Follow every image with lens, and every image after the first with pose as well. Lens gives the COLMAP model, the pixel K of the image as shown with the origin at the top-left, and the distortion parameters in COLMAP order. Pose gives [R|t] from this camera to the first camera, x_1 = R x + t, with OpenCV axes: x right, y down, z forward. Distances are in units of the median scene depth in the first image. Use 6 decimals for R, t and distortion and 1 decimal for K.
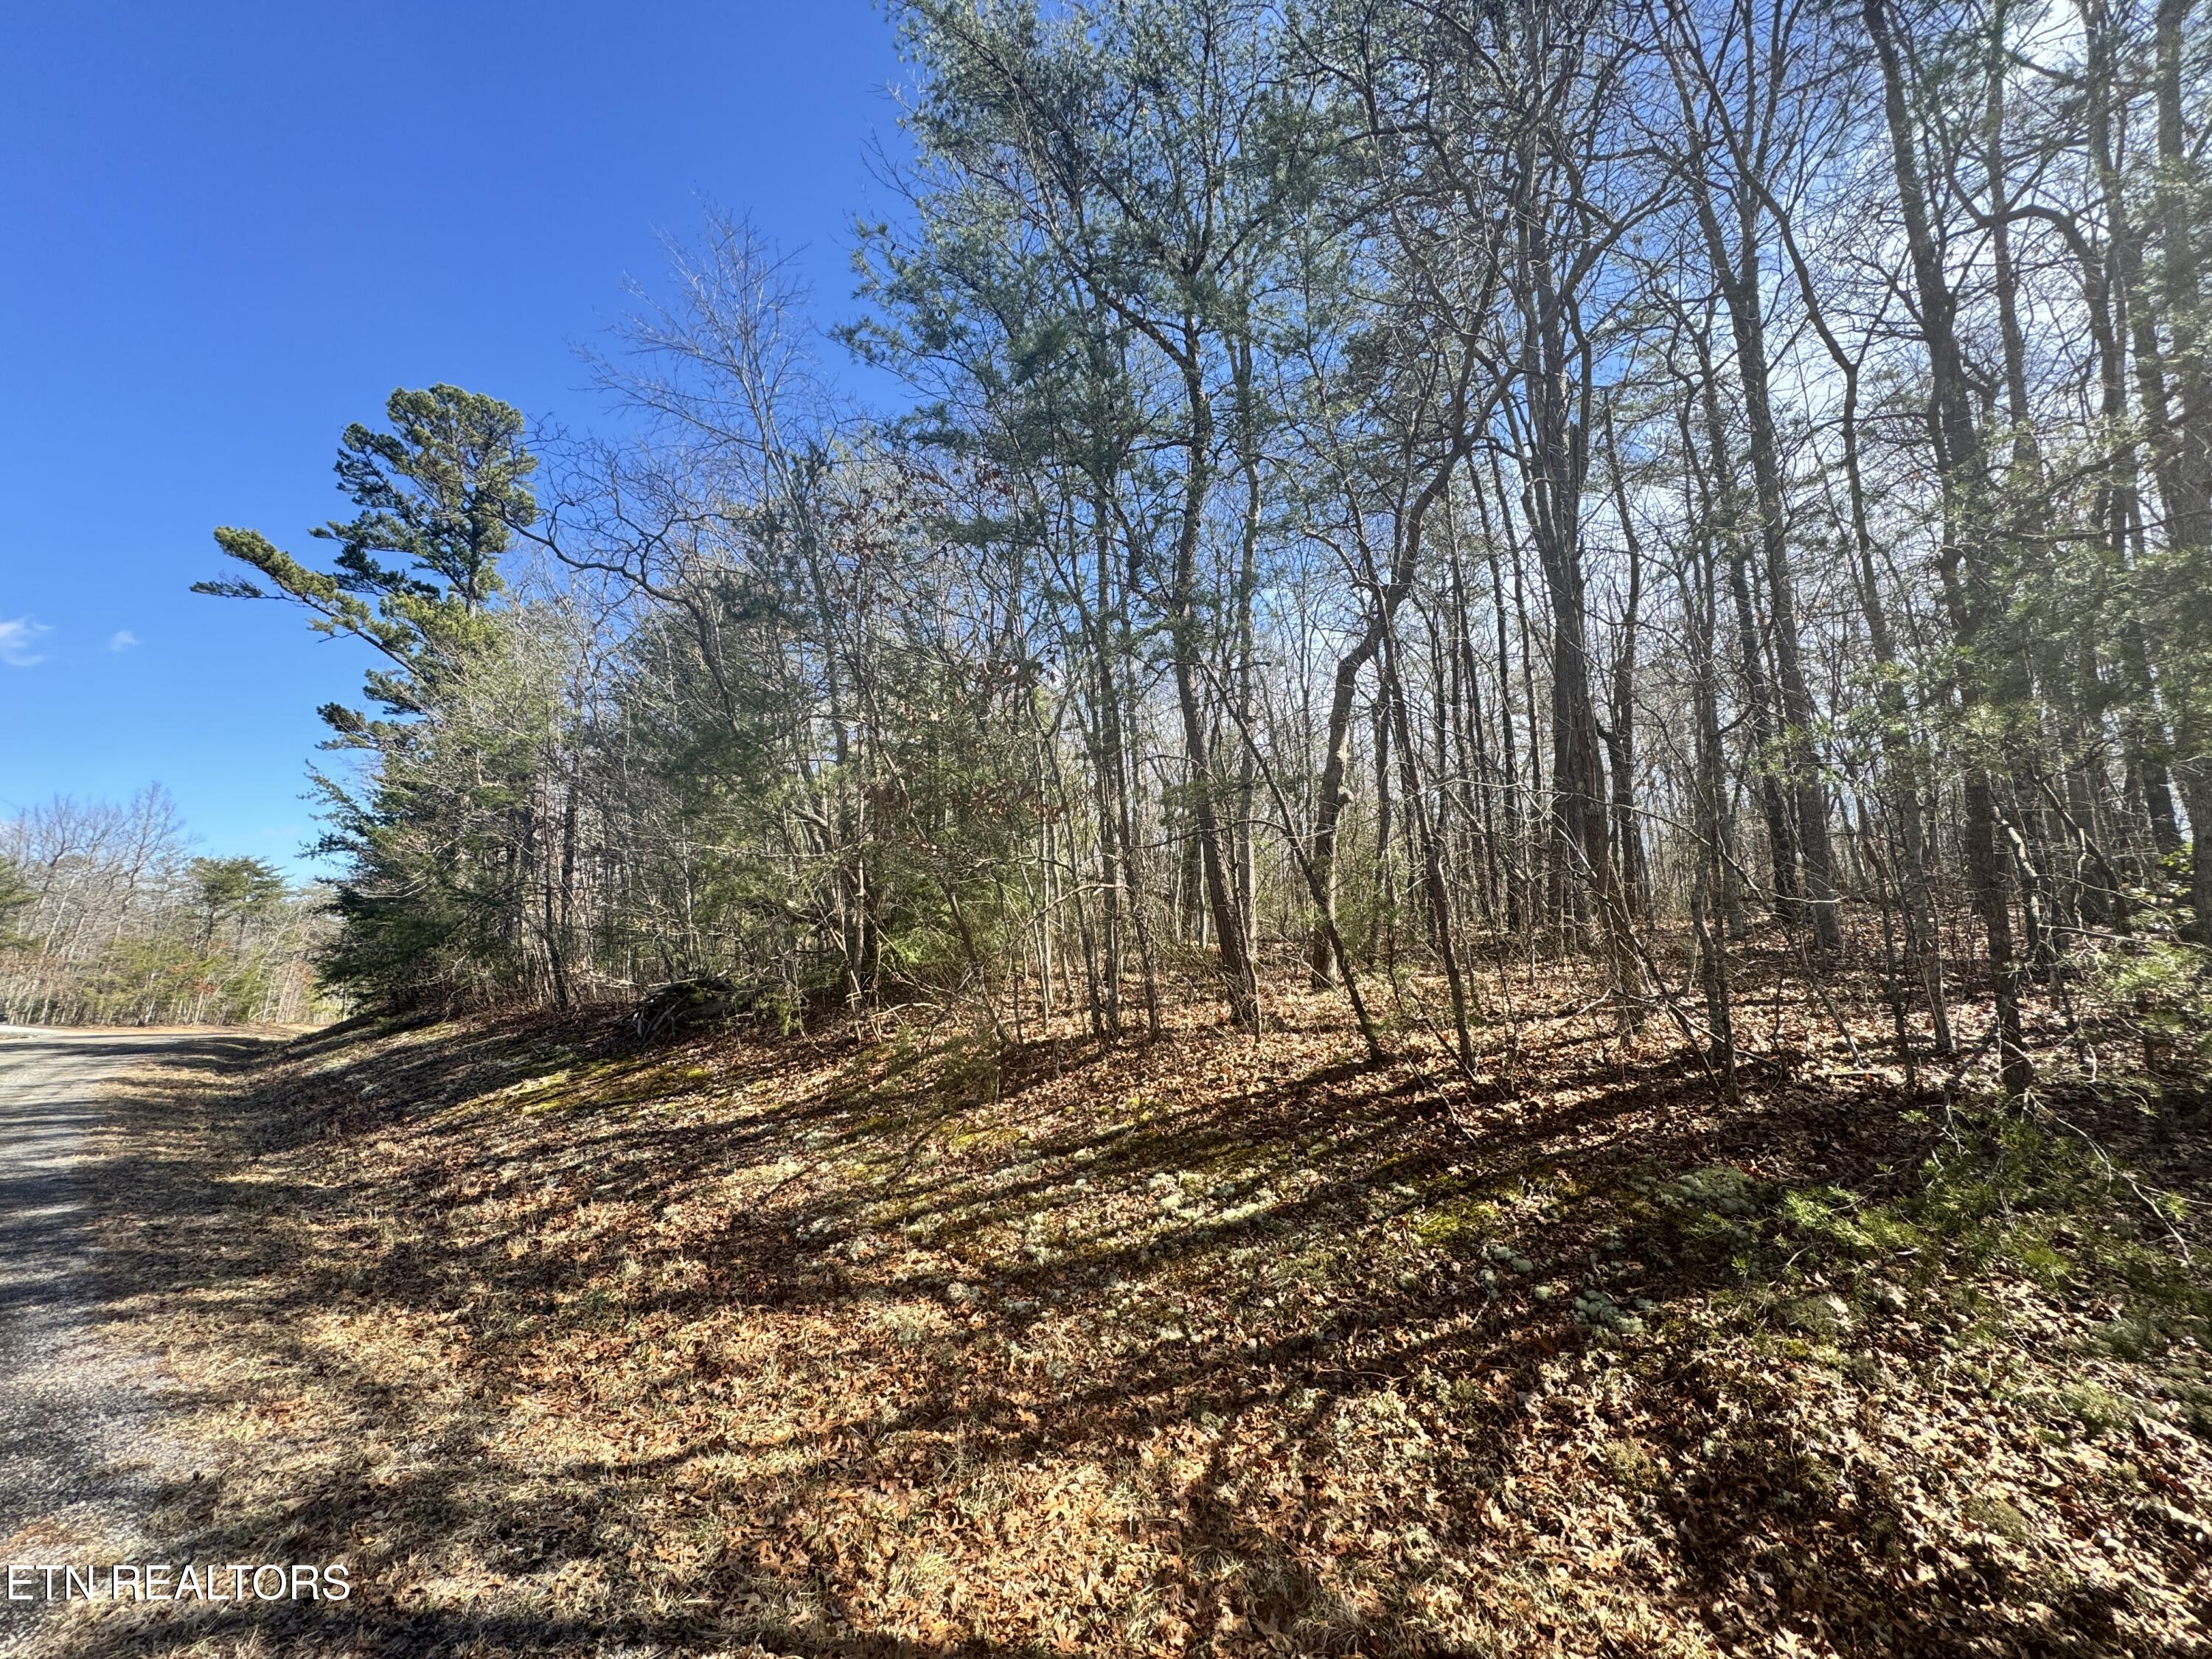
lens RADIAL K [[879.3, 0, 1105.3], [0, 879.3, 822.7], [0, 0, 1]] dist [-0.000083, 0.000373]
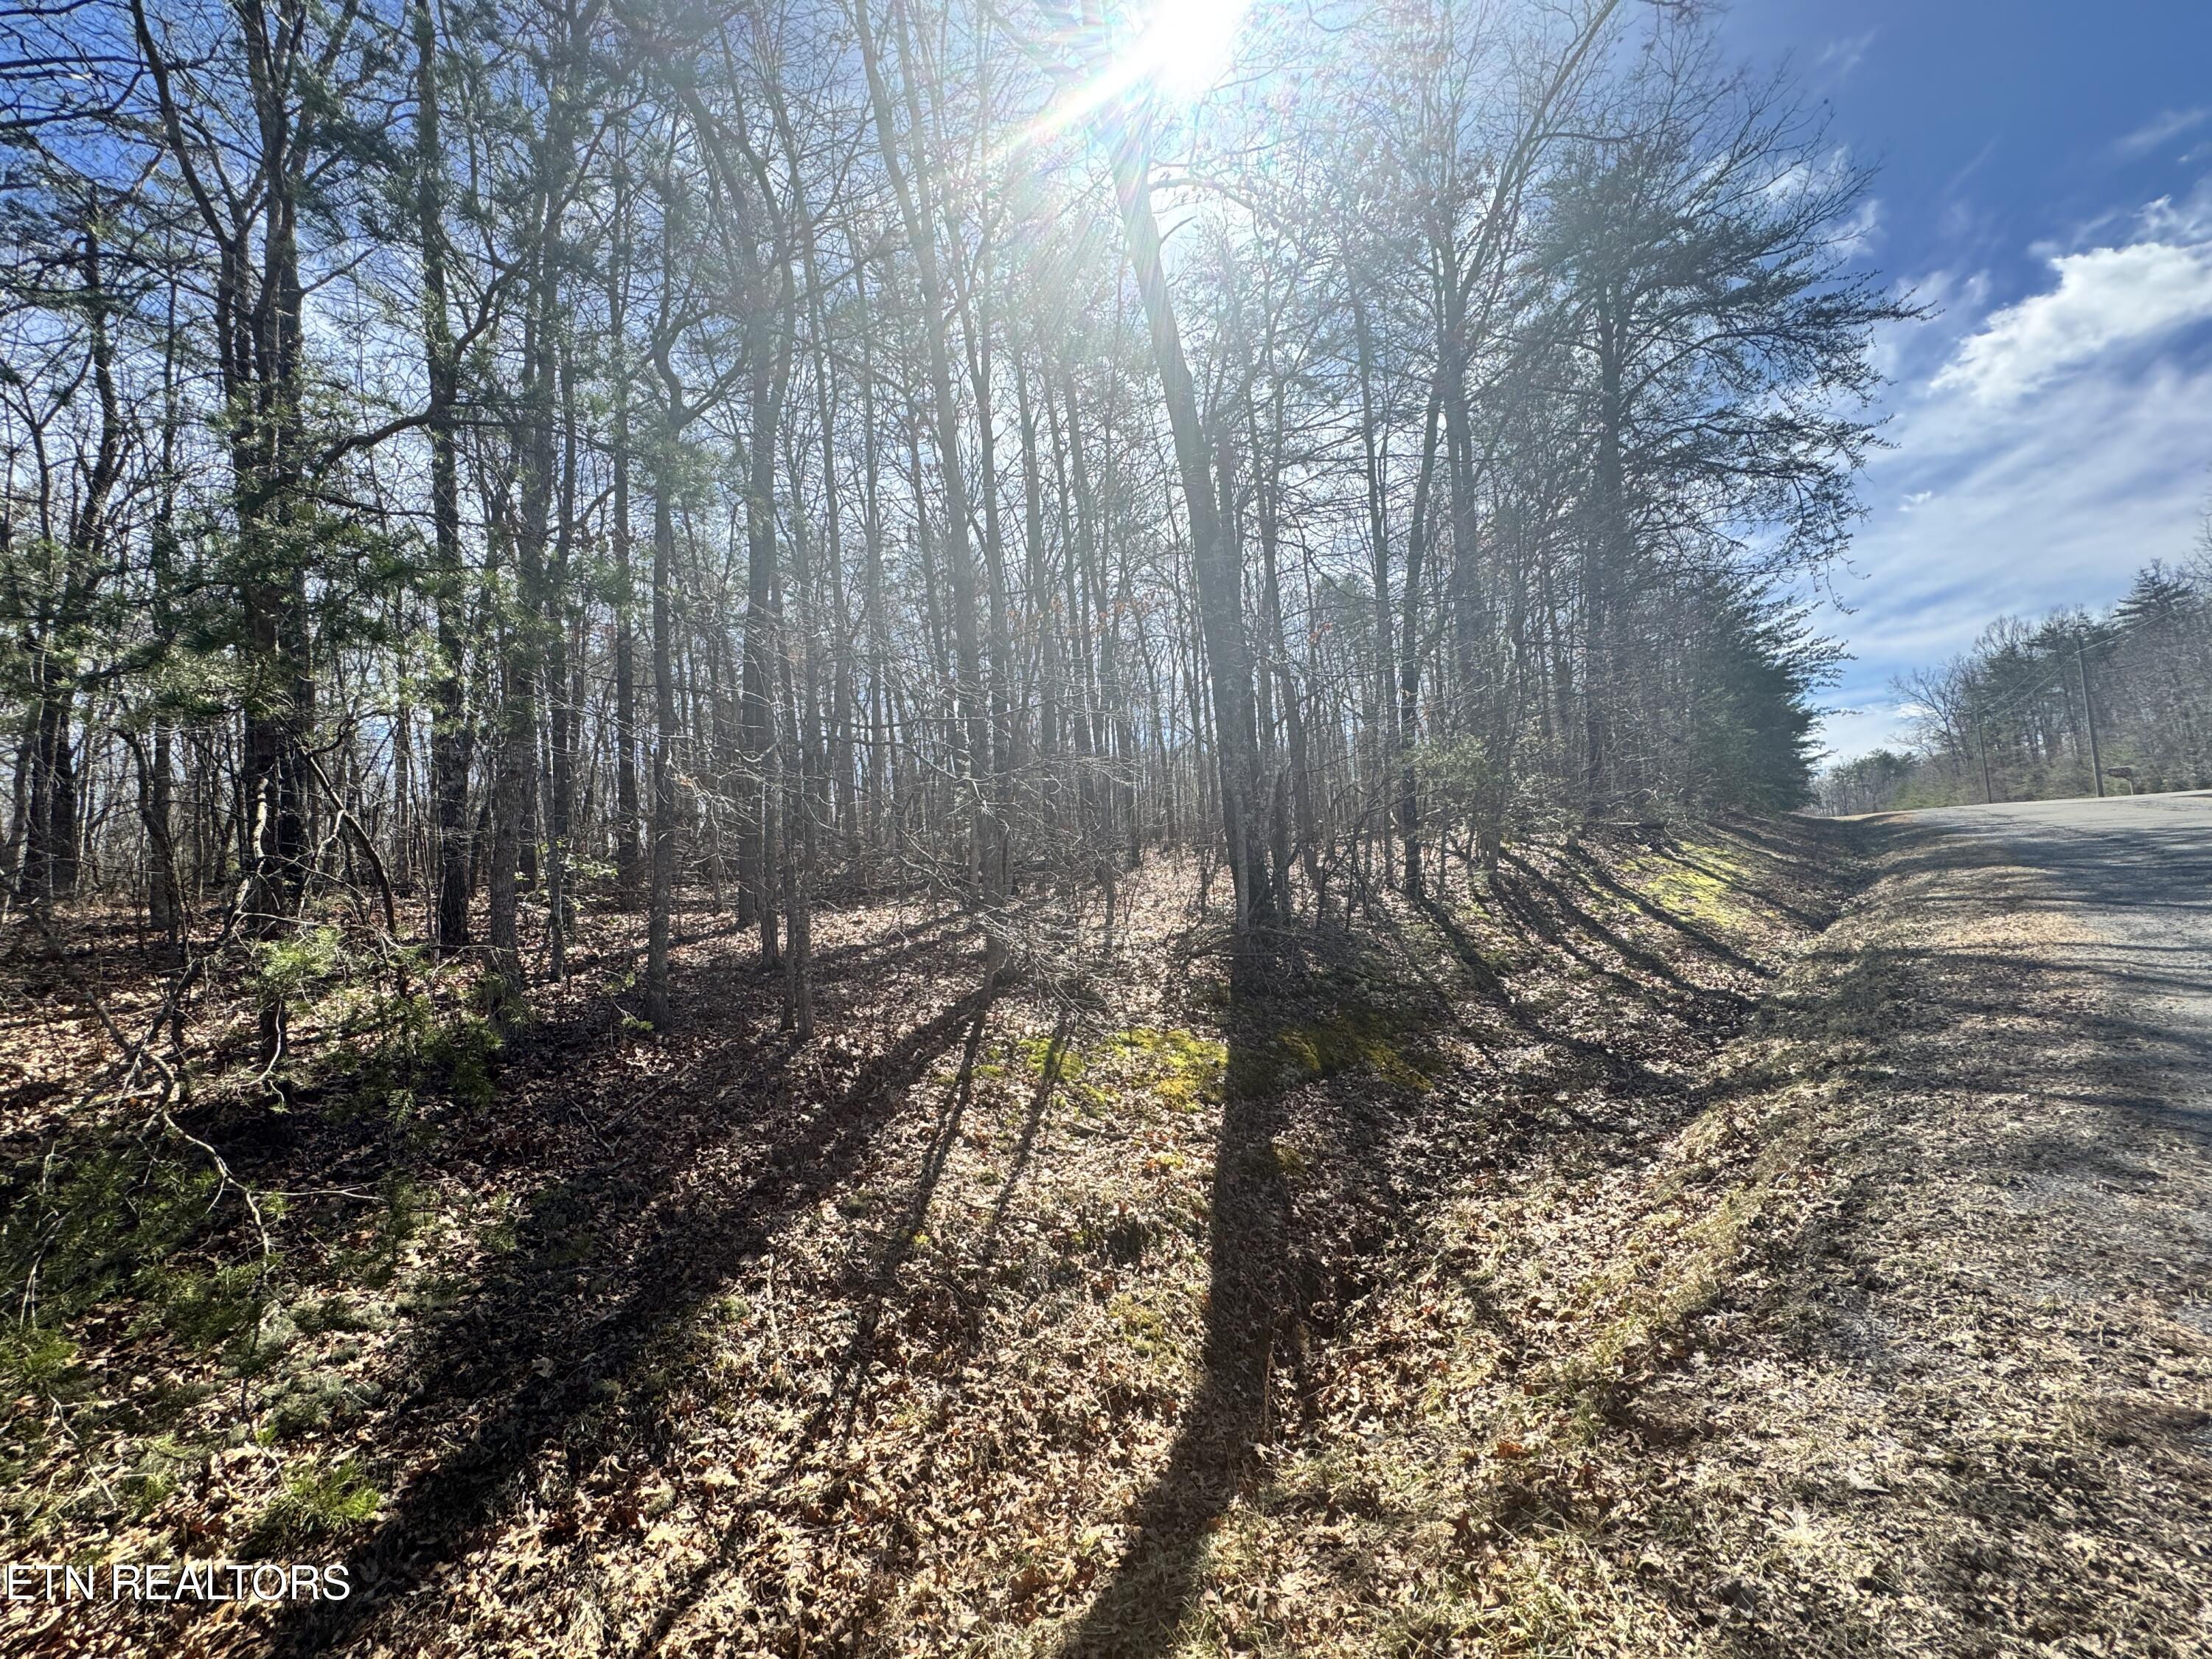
lens RADIAL K [[879.3, 0, 1105.3], [0, 879.3, 822.7], [0, 0, 1]] dist [-0.000083, 0.000373]
pose [[0.196559, 0.069850, 0.978001, 0.197047], [-0.090588, 0.994487, -0.052821, -0.003076], [-0.976298, -0.078212, 0.201803, -0.012064]]
